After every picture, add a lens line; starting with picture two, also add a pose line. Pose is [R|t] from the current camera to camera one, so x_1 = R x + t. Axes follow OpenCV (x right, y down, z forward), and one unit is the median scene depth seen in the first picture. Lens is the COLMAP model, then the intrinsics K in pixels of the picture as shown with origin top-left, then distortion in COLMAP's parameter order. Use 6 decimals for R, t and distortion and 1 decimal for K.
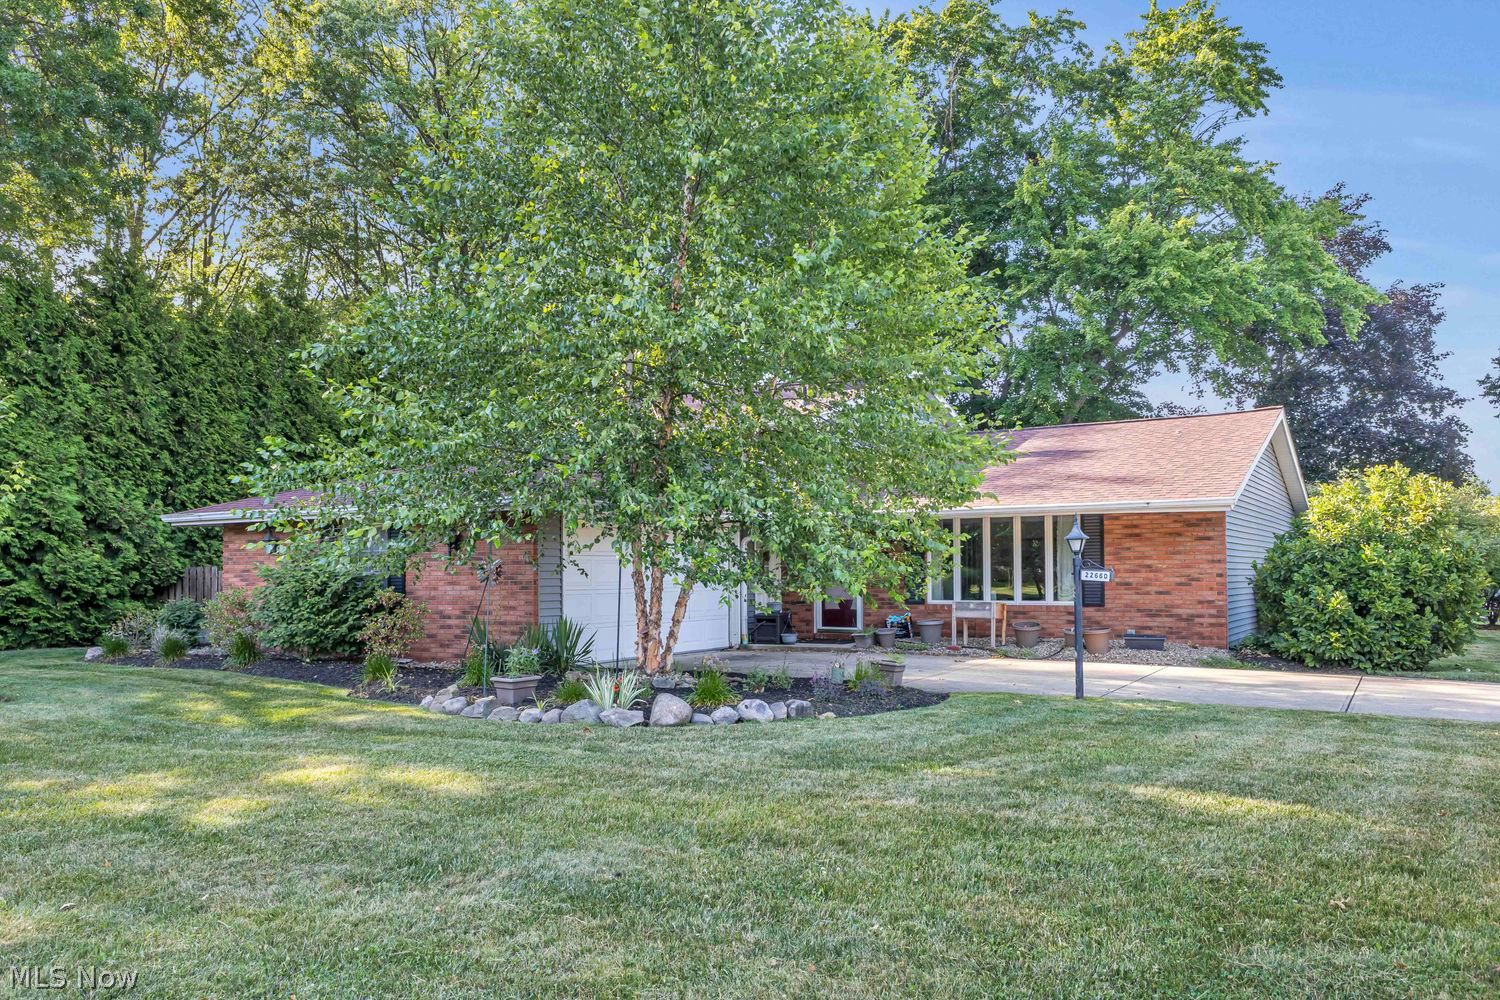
lens RADIAL K [[1063.5, 0, 751.2], [0, 1063.5, 503.7], [0, 0, 1]] dist [-0.000467, 0.002260]
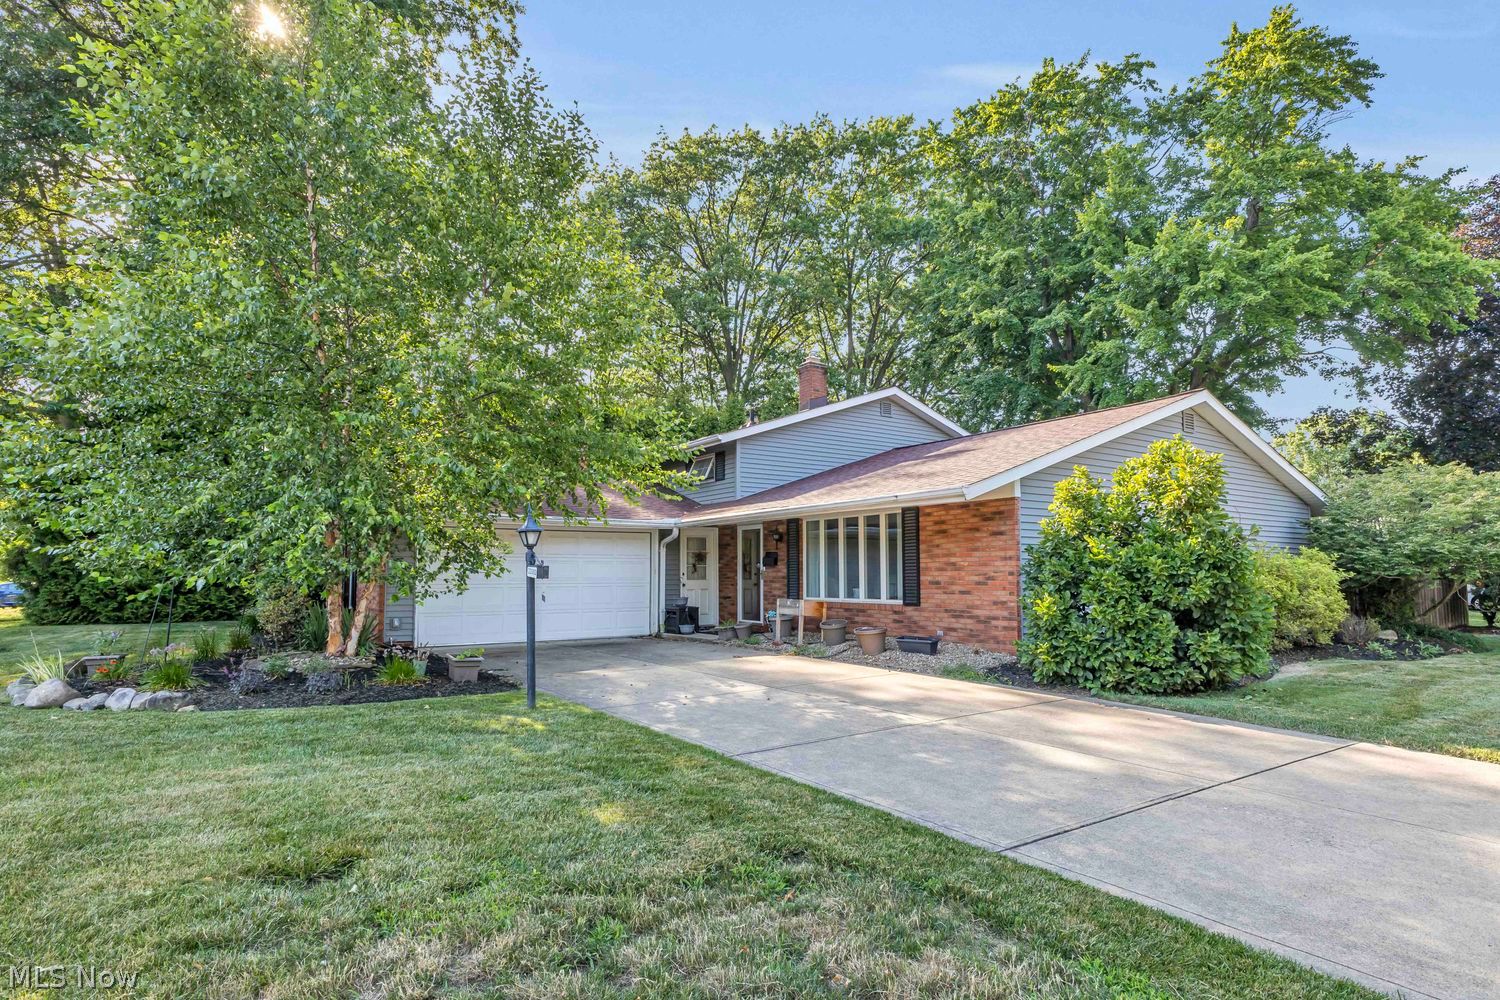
lens RADIAL K [[766.8, 0, 748.3], [0, 766.8, 498.5], [0, 0, 1]] dist [-0.017321, -0.001258]
pose [[0.917676, -0.037709, -0.395536, 0.259933], [0.024983, 0.998993, -0.037278, 0.011544], [0.396544, 0.024328, 0.917694, 0.163409]]
